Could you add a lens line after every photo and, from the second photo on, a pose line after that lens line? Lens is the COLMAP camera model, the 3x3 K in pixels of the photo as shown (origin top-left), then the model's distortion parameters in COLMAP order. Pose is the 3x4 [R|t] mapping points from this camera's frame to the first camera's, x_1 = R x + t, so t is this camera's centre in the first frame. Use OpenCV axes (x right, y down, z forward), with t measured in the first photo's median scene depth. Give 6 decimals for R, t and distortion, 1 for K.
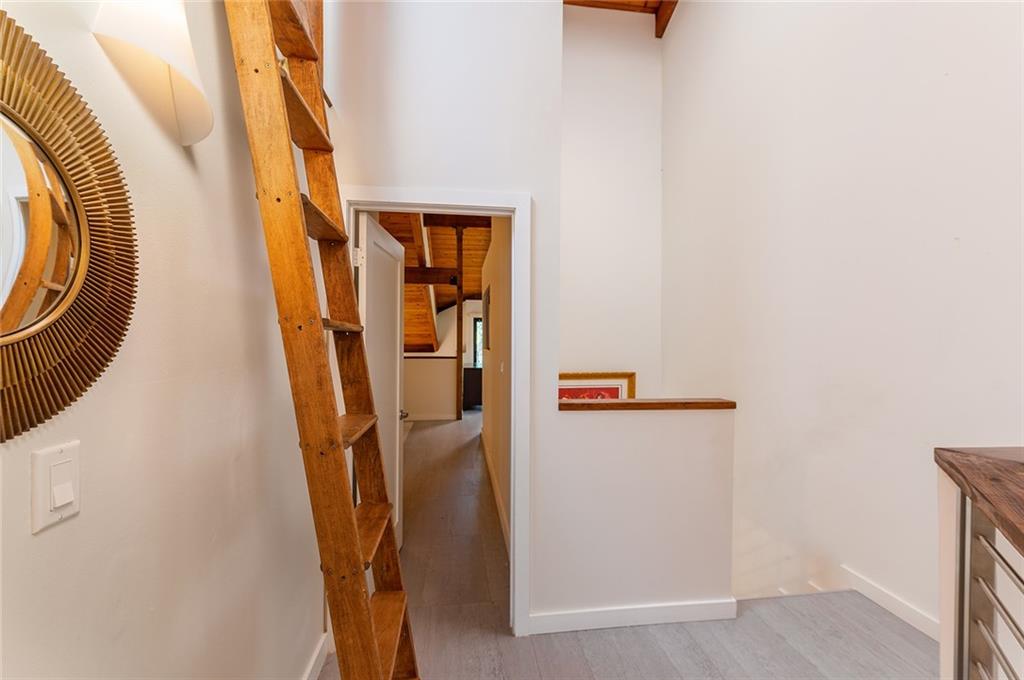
lens RADIAL K [[420.4, 0, 518.0], [0, 420.4, 333.0], [0, 0, 1]] dist [-0.001728, -0.000218]
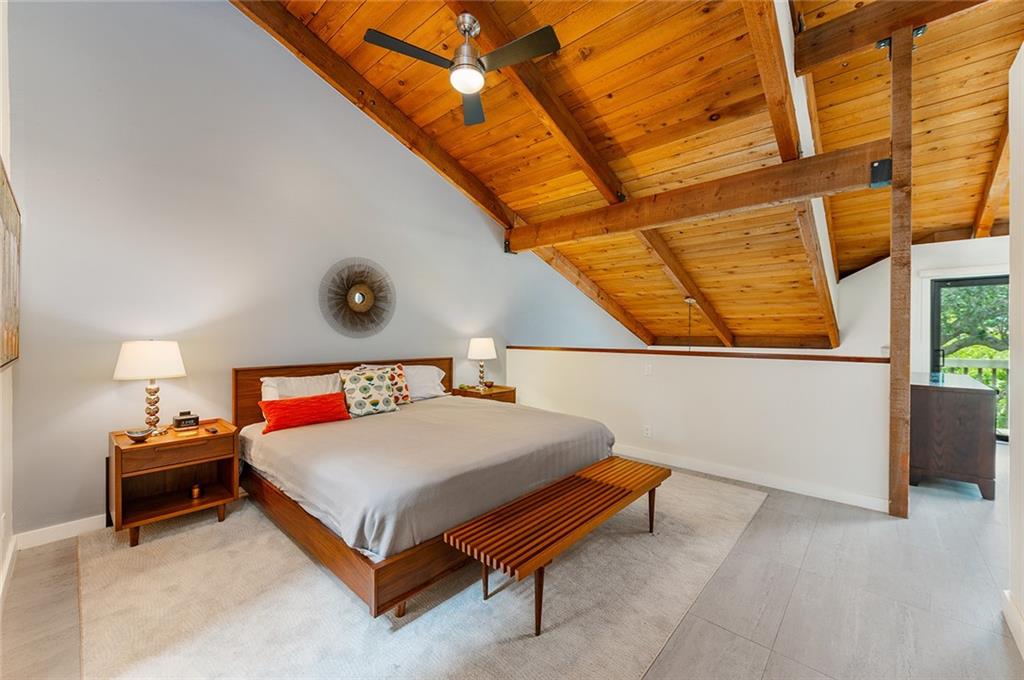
lens RADIAL K [[414.7, 0, 518.6], [0, 414.7, 332.3], [0, 0, 1]] dist [-0.001157, -0.000541]
pose [[0.642223, 0.001190, -0.766517, -0.069366], [-0.004859, 0.999985, -0.002519, 0.033463], [0.766503, 0.005342, 0.642219, 0.458676]]
